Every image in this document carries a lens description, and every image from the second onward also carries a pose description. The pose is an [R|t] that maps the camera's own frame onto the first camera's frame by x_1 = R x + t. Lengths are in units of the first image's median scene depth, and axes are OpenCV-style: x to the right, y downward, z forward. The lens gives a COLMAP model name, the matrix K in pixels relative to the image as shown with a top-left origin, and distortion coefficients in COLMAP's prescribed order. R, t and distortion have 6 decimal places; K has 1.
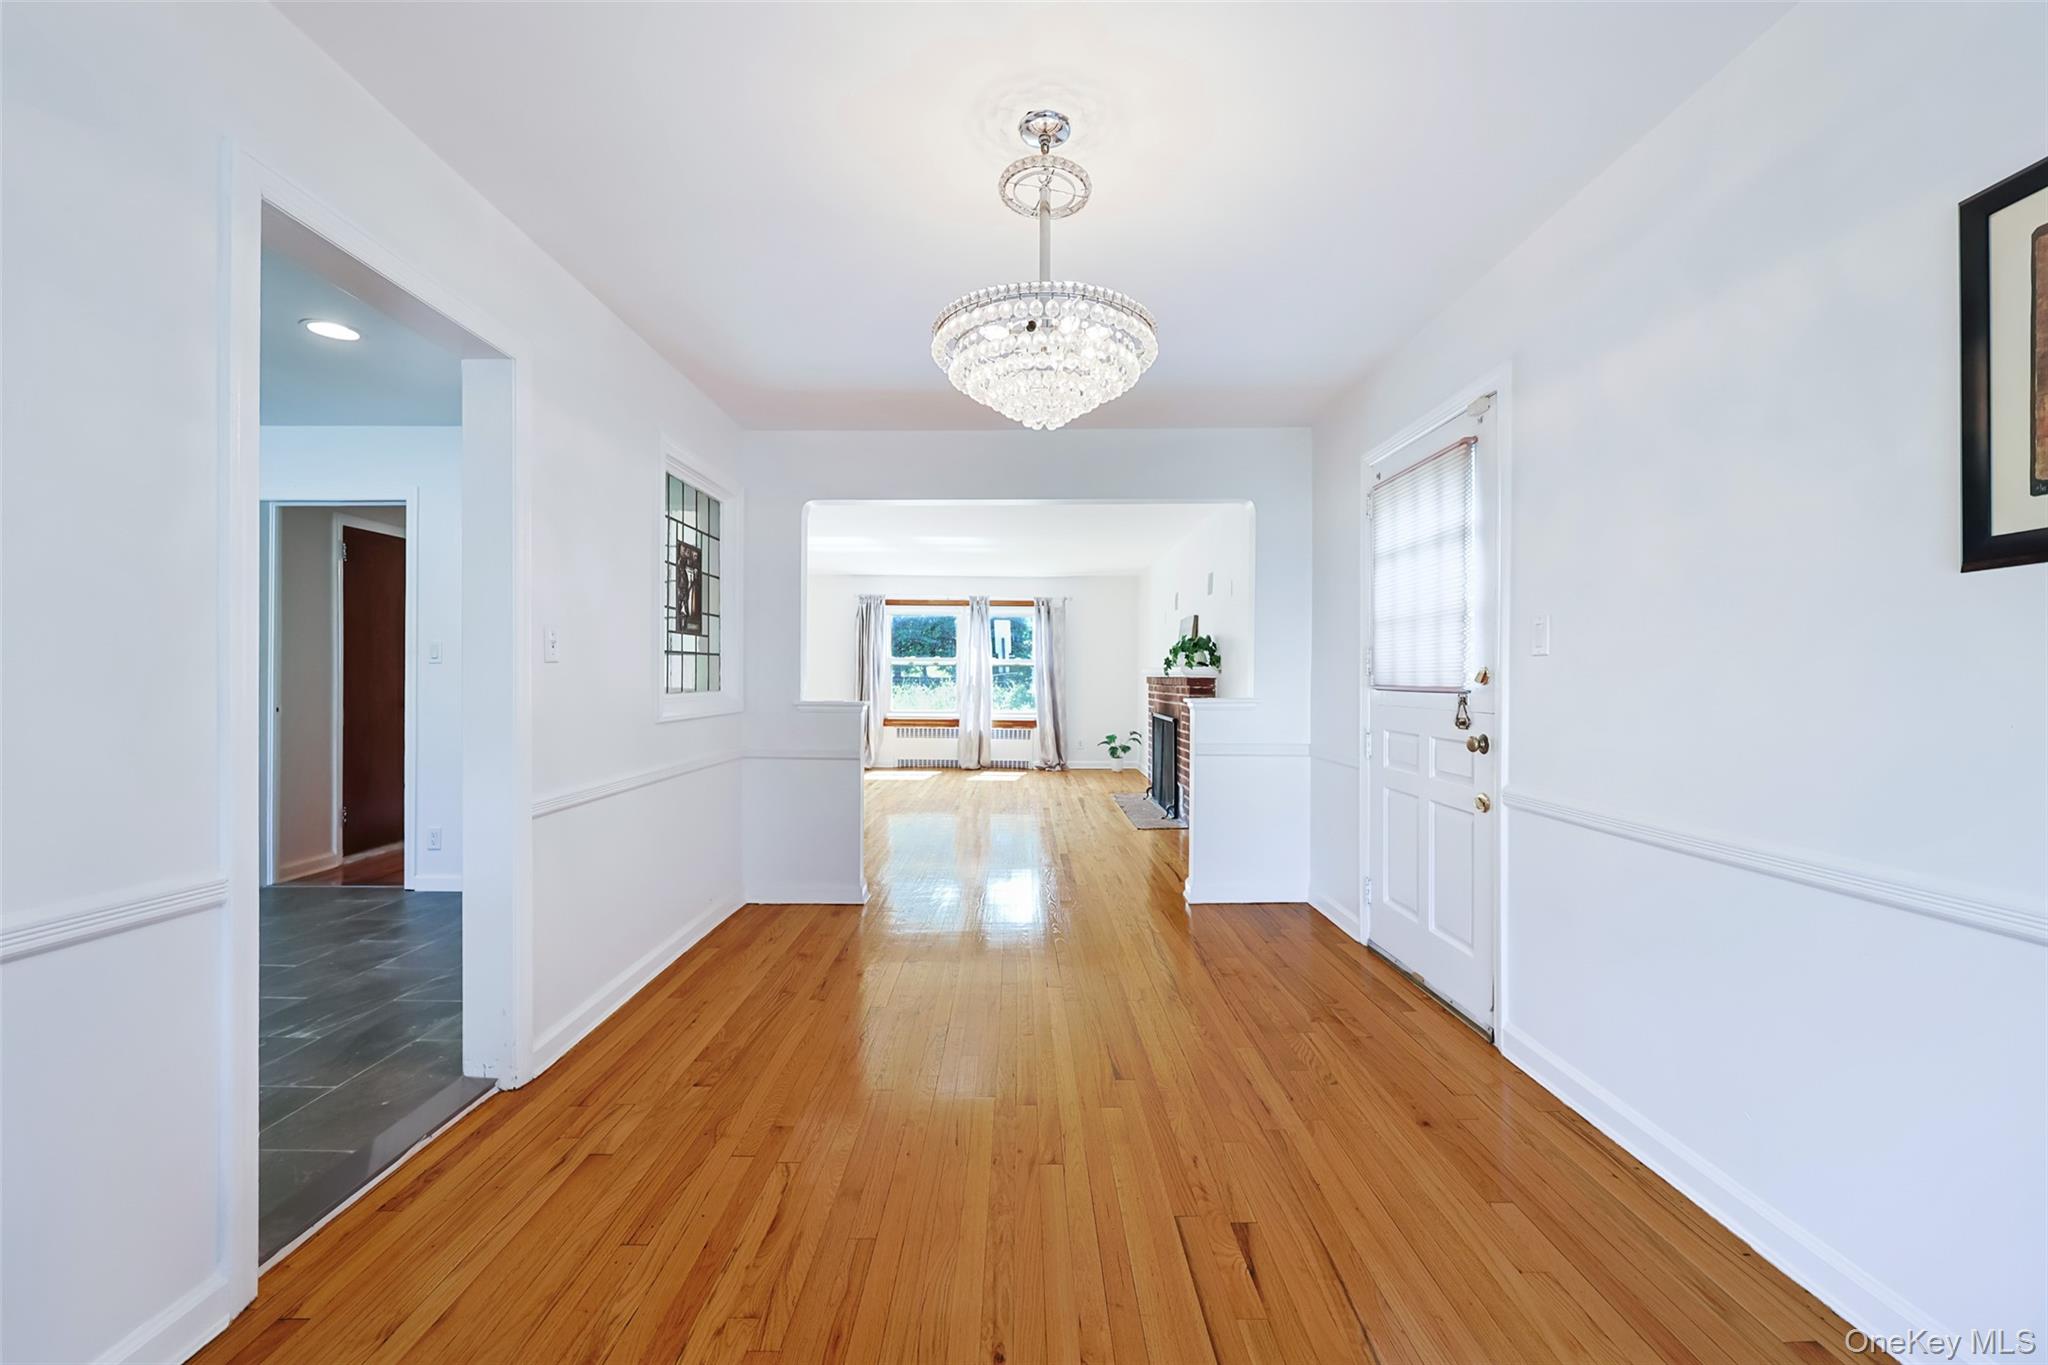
lens RADIAL K [[835.0, 0, 1018.9], [0, 835.0, 675.3], [0, 0, 1]] dist [-0.004562, -0.000405]
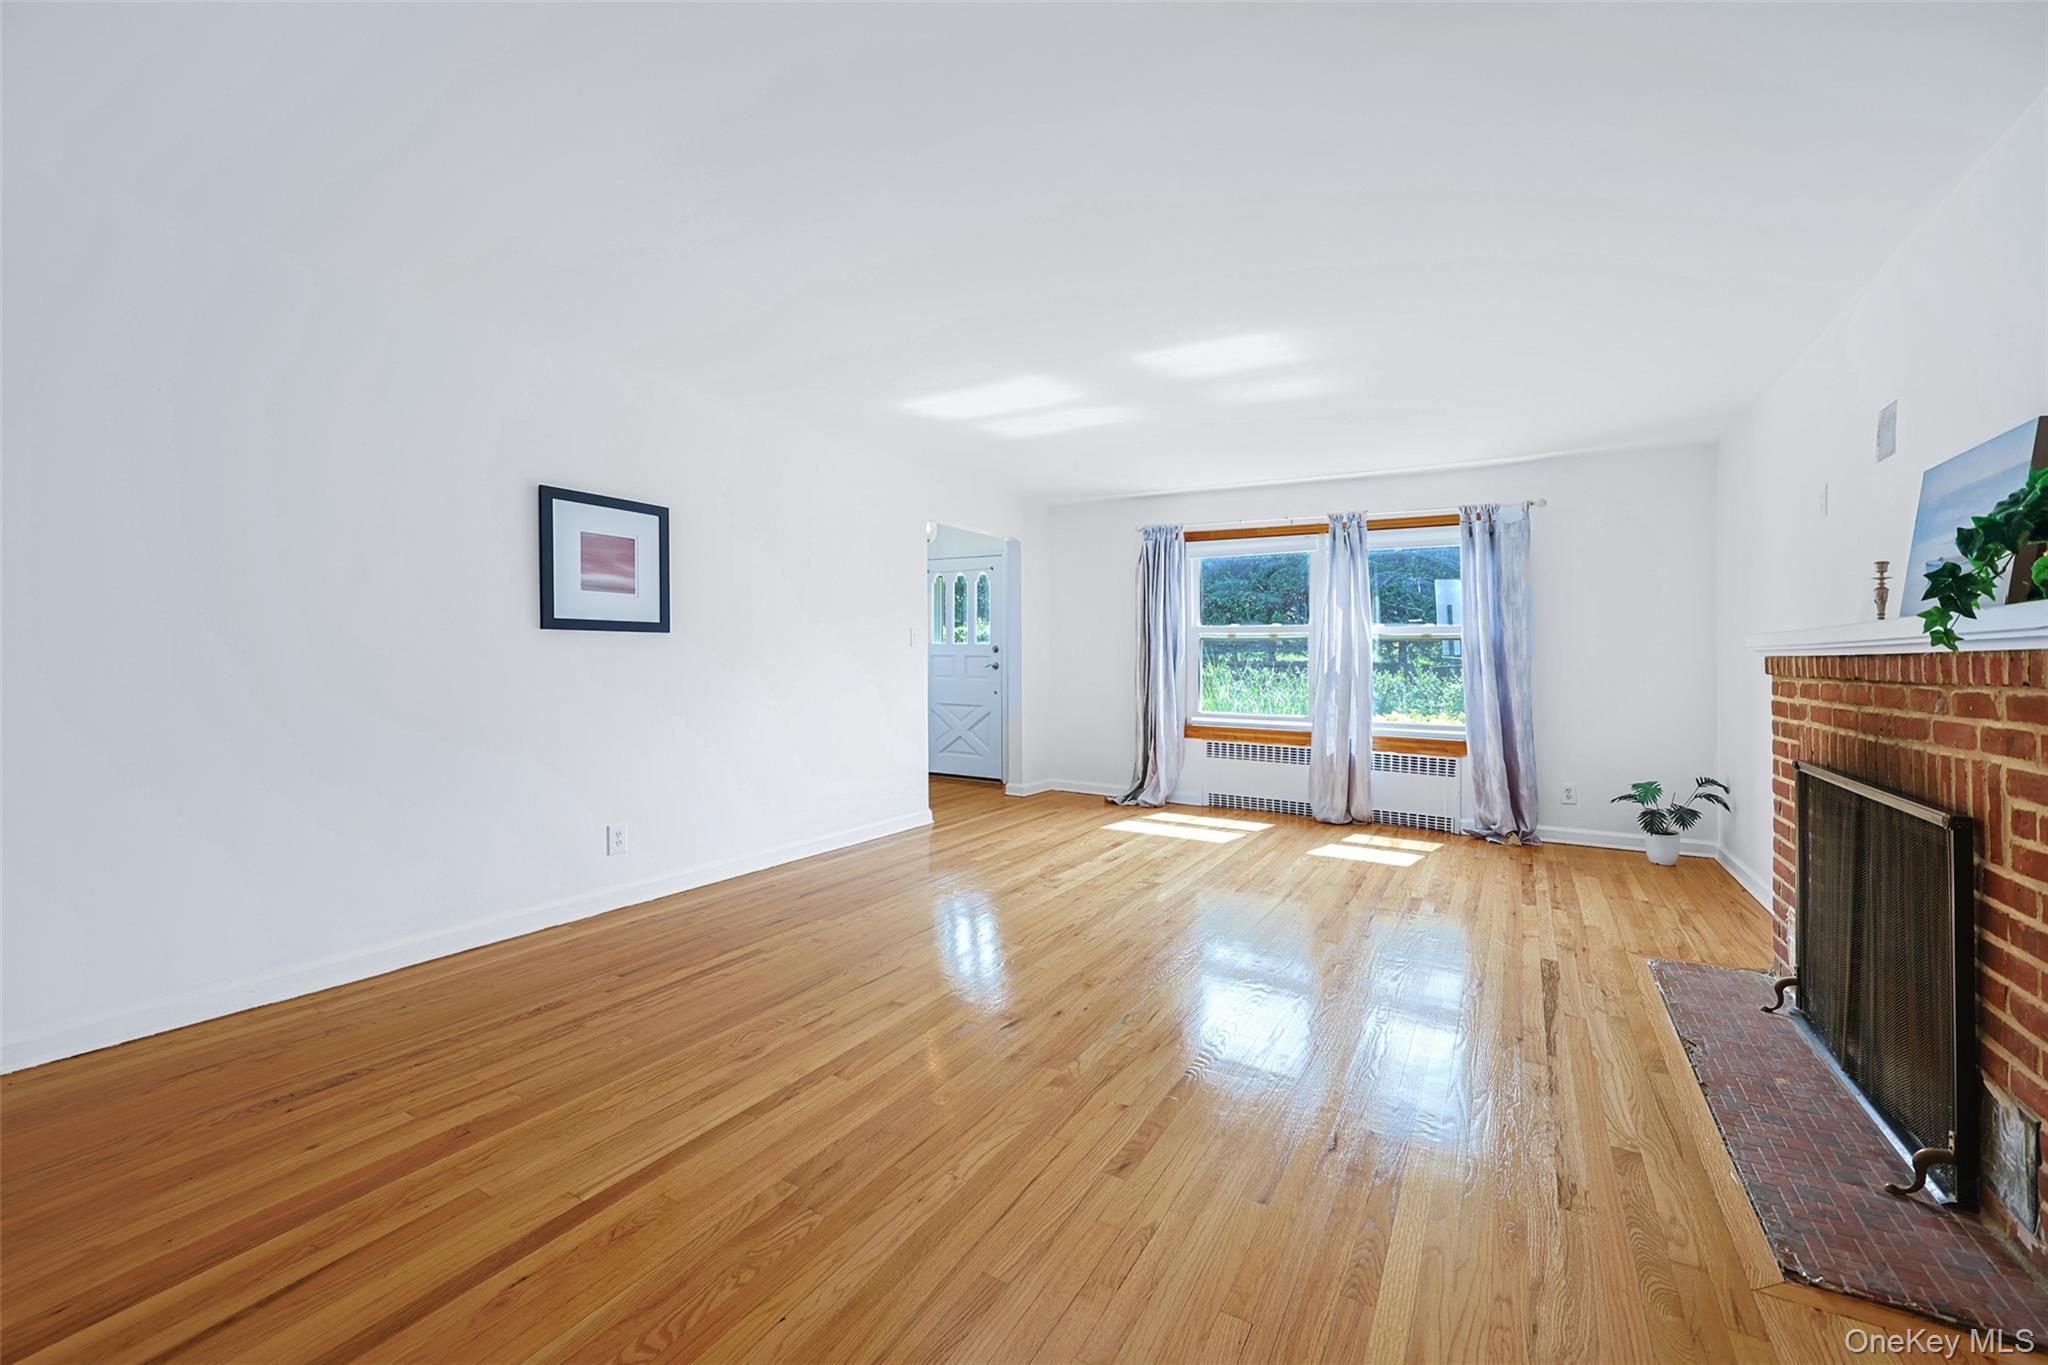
lens RADIAL K [[835.0, 0, 997.7], [0, 835.0, 641.9], [0, 0, 1]] dist [-0.004562, -0.000405]
pose [[0.851869, -0.006953, -0.523708, 0.045178], [-0.004252, 0.999787, -0.020190, 0.003350], [0.523737, 0.019427, 0.851658, 0.405263]]
